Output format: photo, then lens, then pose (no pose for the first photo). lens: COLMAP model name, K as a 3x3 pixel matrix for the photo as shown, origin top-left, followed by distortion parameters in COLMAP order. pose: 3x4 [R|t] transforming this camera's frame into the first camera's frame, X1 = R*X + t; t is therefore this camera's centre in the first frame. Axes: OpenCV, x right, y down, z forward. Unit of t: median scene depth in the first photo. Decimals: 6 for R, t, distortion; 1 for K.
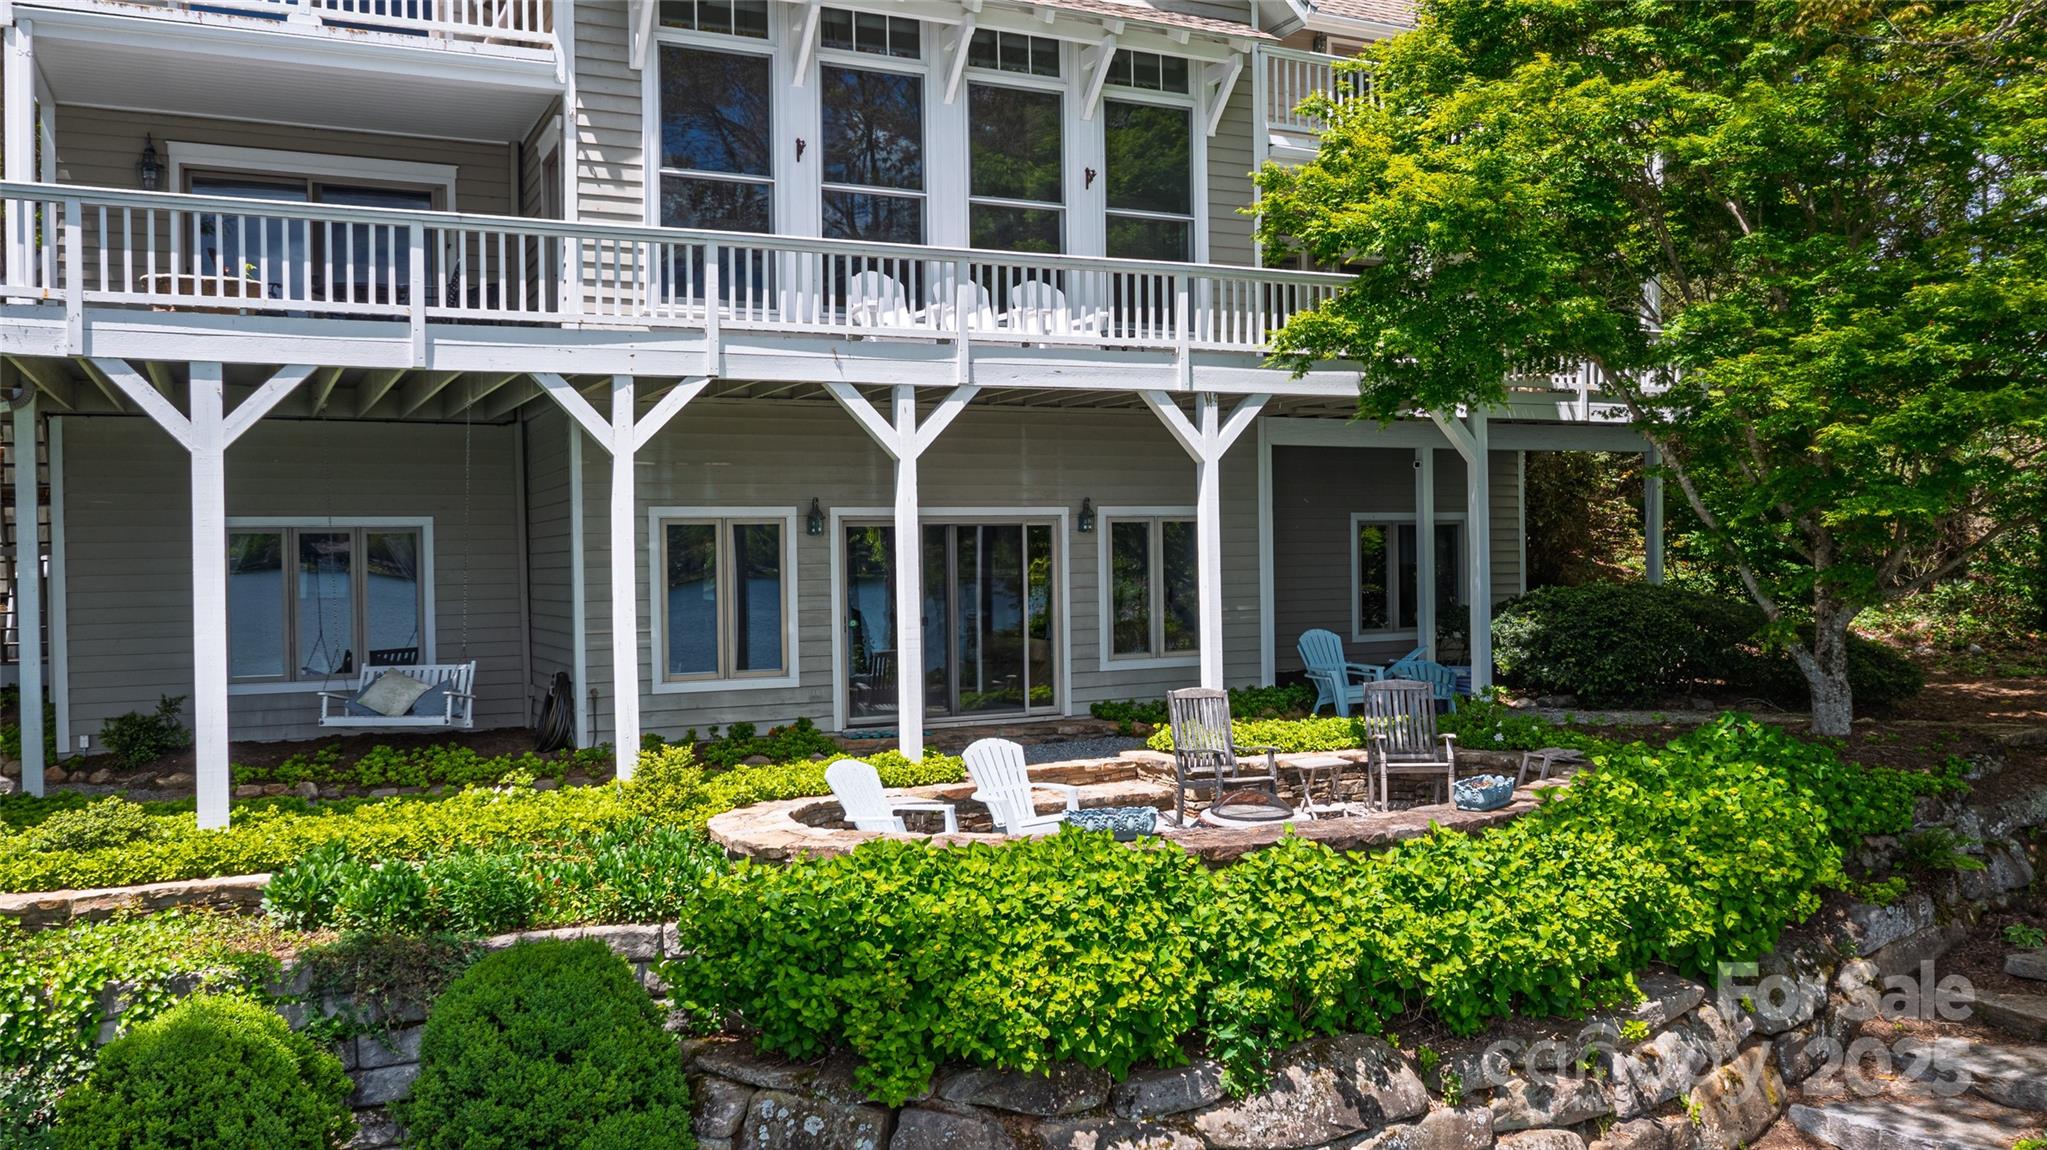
lens RADIAL K [[1598.9, 0, 982.1], [0, 1598.9, 574.3], [0, 0, 1]] dist [-0.028019, 0.004991]
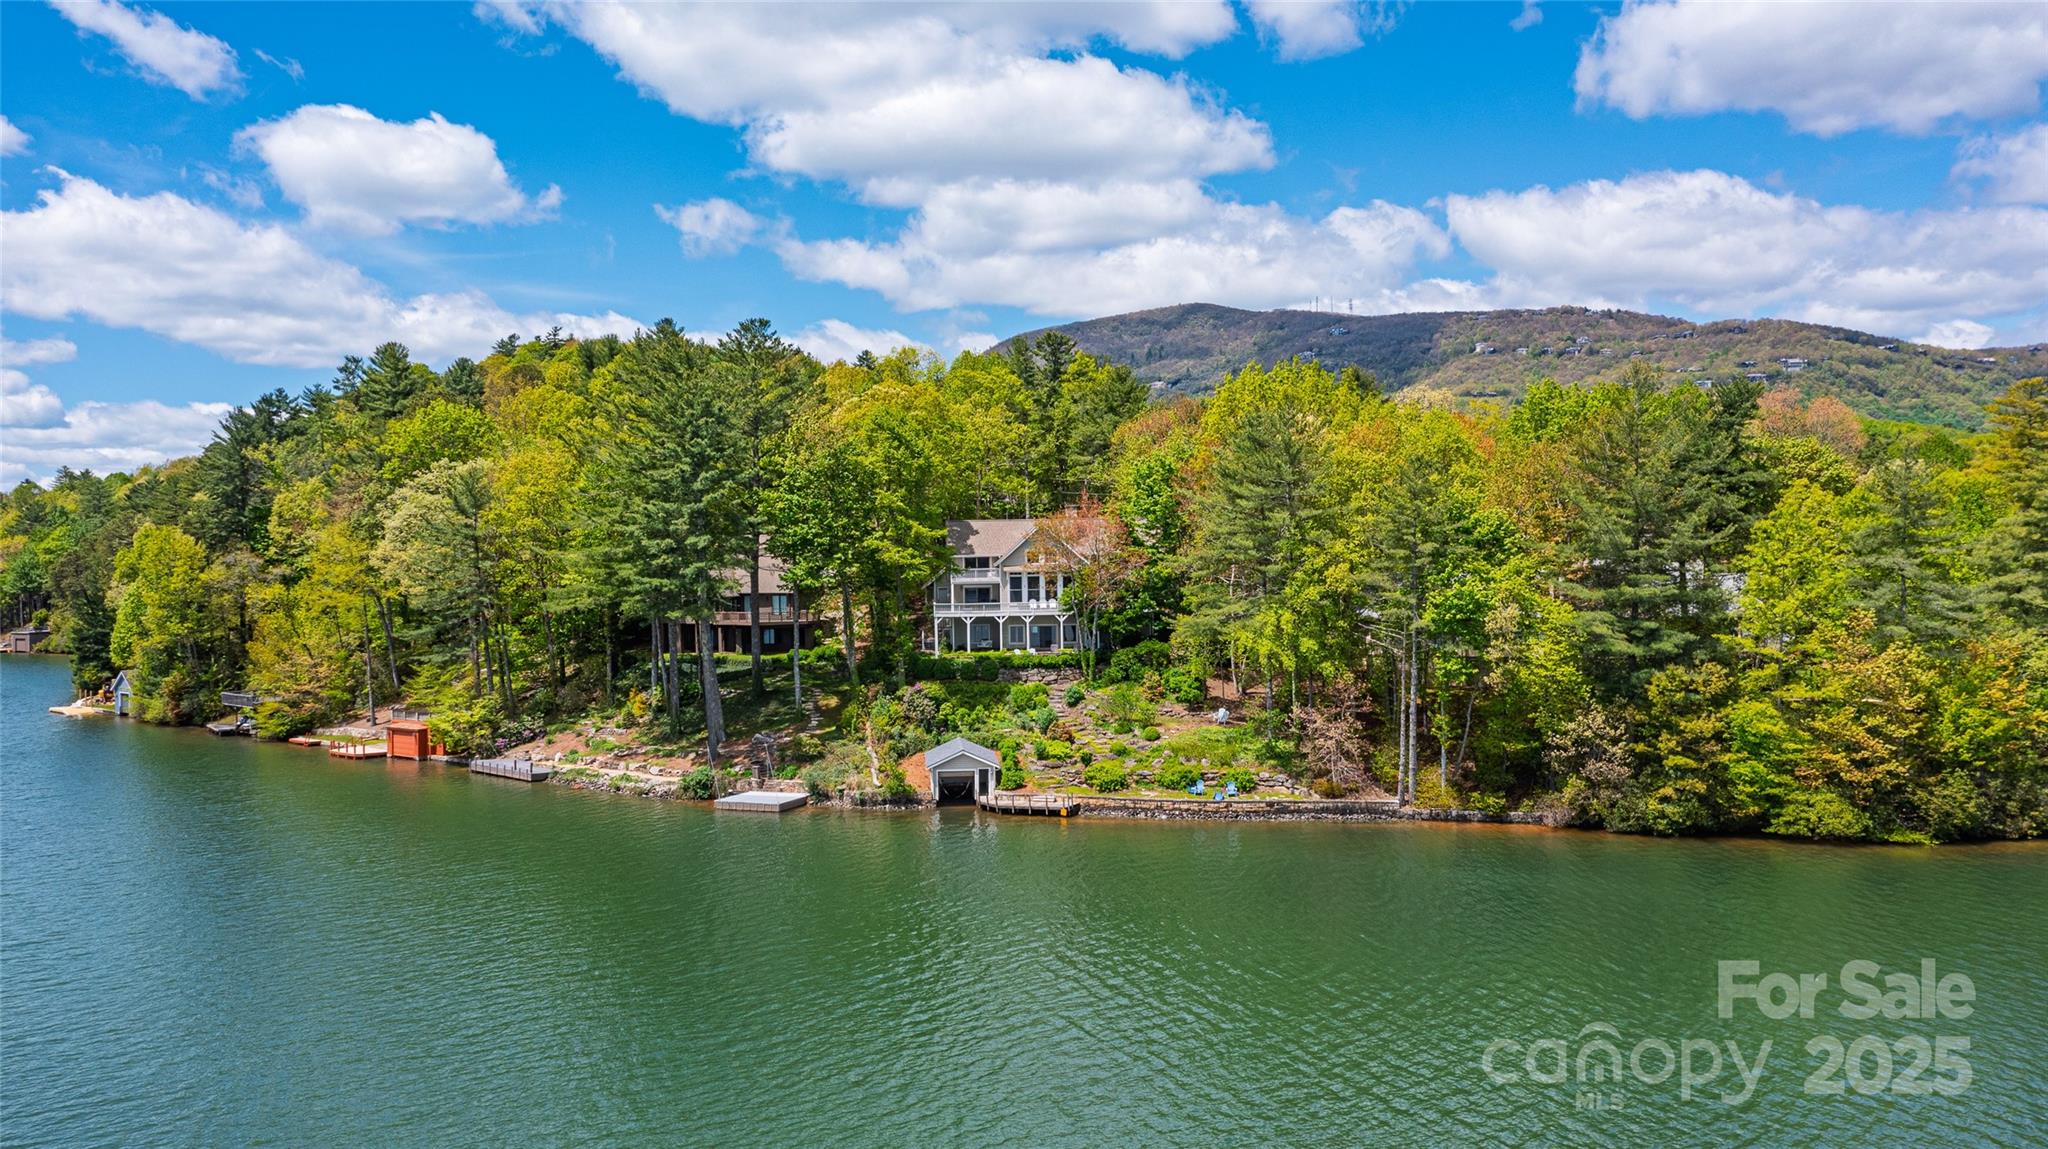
lens RADIAL K [[1619.2, 0, 910.2], [0, 1619.2, 551.8], [0, 0, 1]] dist [-0.005941, -0.000002]
pose [[0.899679, 0.001011, -0.436552, 3.614122], [-0.001269, 0.999999, -0.000298, -0.491119], [0.436551, 0.000822, 0.899679, -8.264212]]
